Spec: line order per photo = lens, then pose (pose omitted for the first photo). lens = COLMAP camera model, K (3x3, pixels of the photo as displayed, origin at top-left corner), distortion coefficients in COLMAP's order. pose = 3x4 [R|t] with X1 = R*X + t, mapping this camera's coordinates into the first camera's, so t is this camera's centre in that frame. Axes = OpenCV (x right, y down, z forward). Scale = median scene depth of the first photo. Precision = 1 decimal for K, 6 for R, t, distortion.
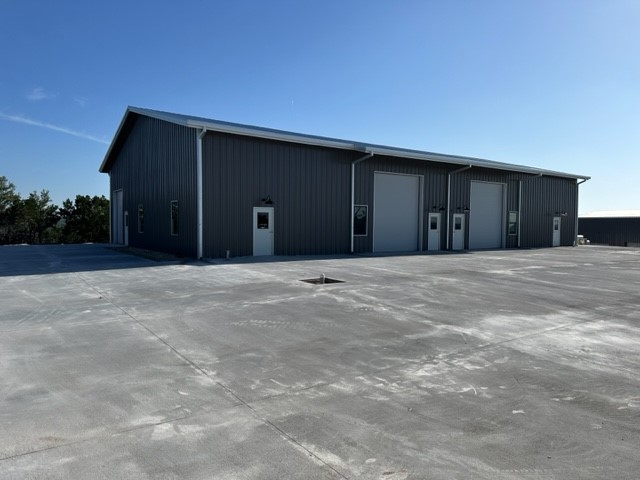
lens RADIAL K [[450.8, 0, 324.1], [0, 450.8, 234.1], [0, 0, 1]] dist [0.061203, -0.020643]
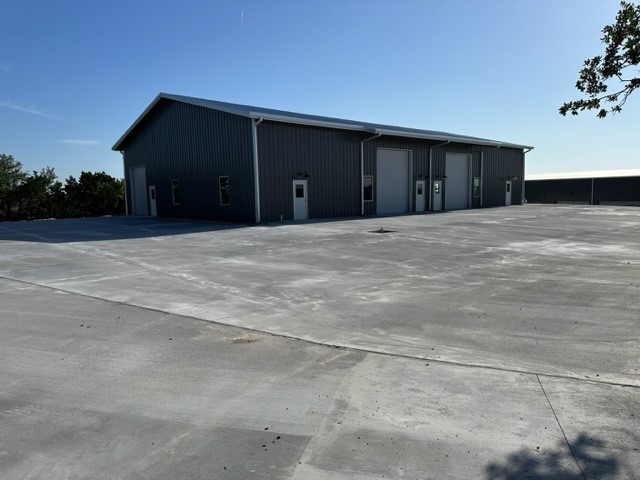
lens RADIAL K [[450.8, 0, 316.7], [0, 450.8, 244.2], [0, 0, 1]] dist [0.061203, -0.020643]
pose [[0.992441, -0.042496, 0.115134, -0.182340], [0.031917, 0.995227, 0.092223, 0.002214], [-0.118503, -0.087851, 0.989060, -0.195118]]
